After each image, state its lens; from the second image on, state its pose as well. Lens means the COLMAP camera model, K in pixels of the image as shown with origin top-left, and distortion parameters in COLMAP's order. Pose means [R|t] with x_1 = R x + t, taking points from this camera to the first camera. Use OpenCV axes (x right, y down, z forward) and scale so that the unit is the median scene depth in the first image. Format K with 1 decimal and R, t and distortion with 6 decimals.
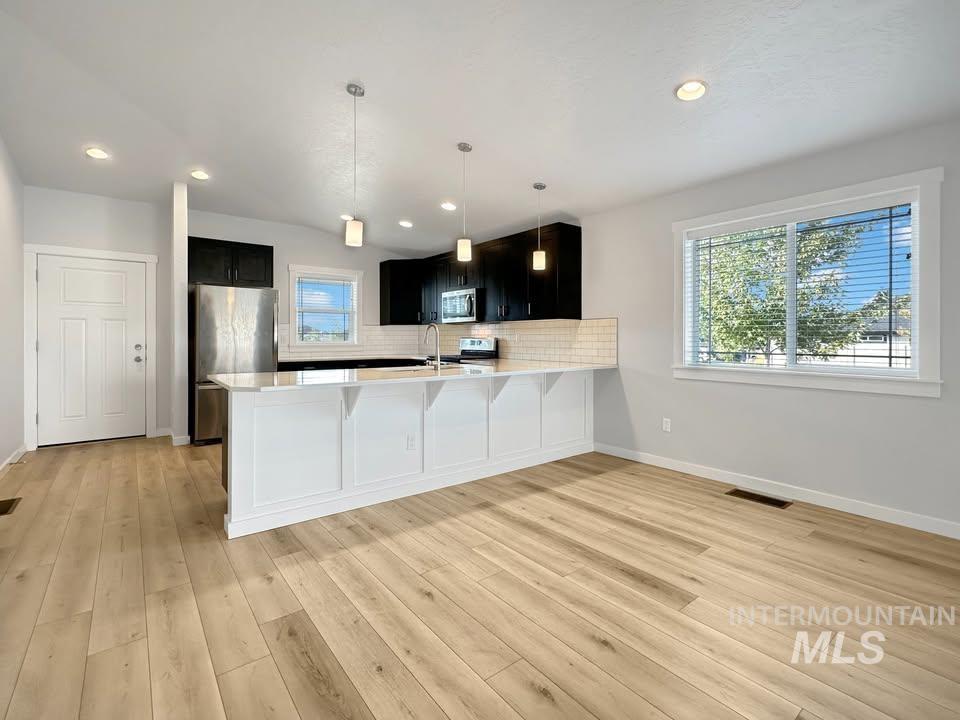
lens RADIAL K [[453.2, 0, 480.1], [0, 453.2, 339.5], [0, 0, 1]] dist [0.001645, 0.000367]
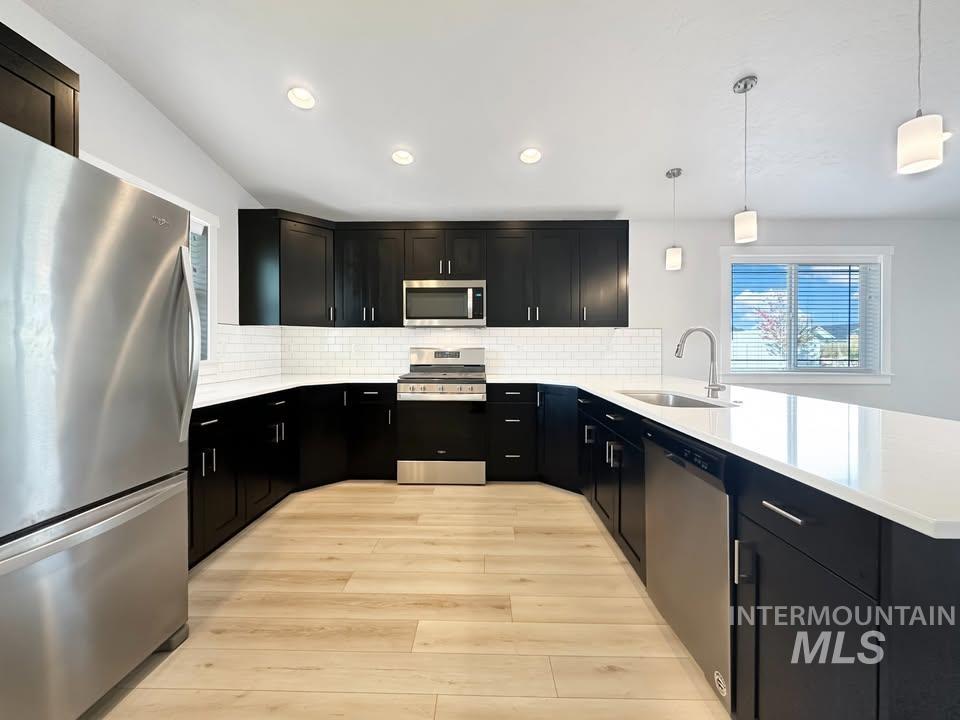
lens RADIAL K [[440.9, 0, 479.2], [0, 440.9, 349.2], [0, 0, 1]] dist [0.000460, 0.000065]
pose [[0.630944, -0.000565, 0.775828, -1.010571], [0.001566, 0.999999, -0.000545, -0.001920], [-0.775827, 0.001559, 0.630944, 0.965940]]
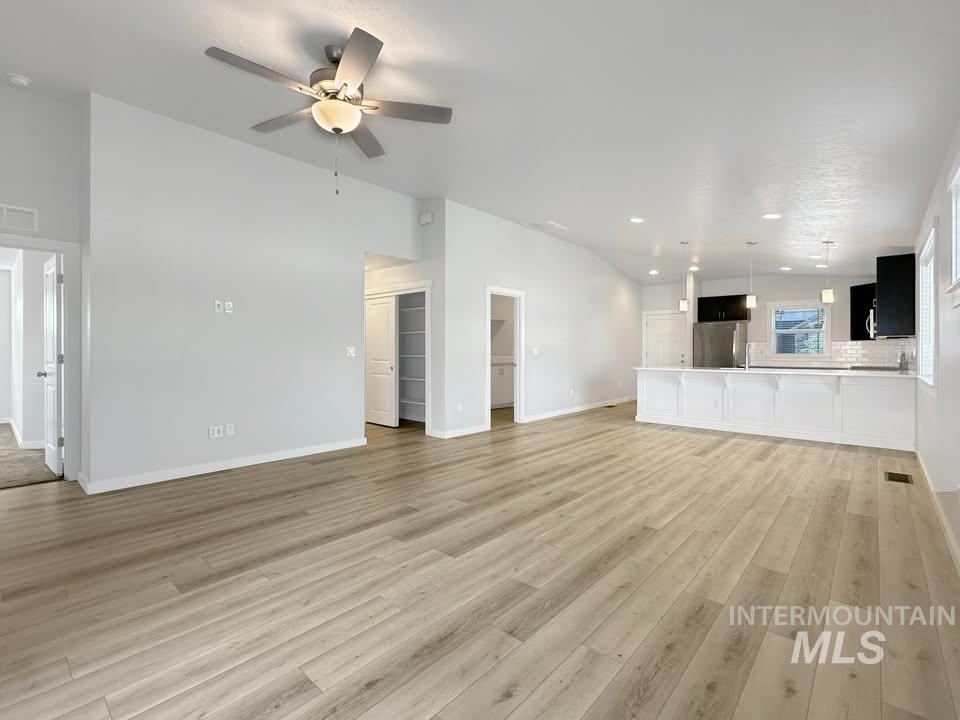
lens RADIAL K [[440.9, 0, 479.2], [0, 440.9, 349.2], [0, 0, 1]] dist [0.000460, 0.000065]
pose [[0.174139, -0.002277, -0.984719, 1.683785], [-0.003830, 0.999988, -0.002990, -0.003343], [0.984714, 0.004293, 0.174128, -0.387102]]
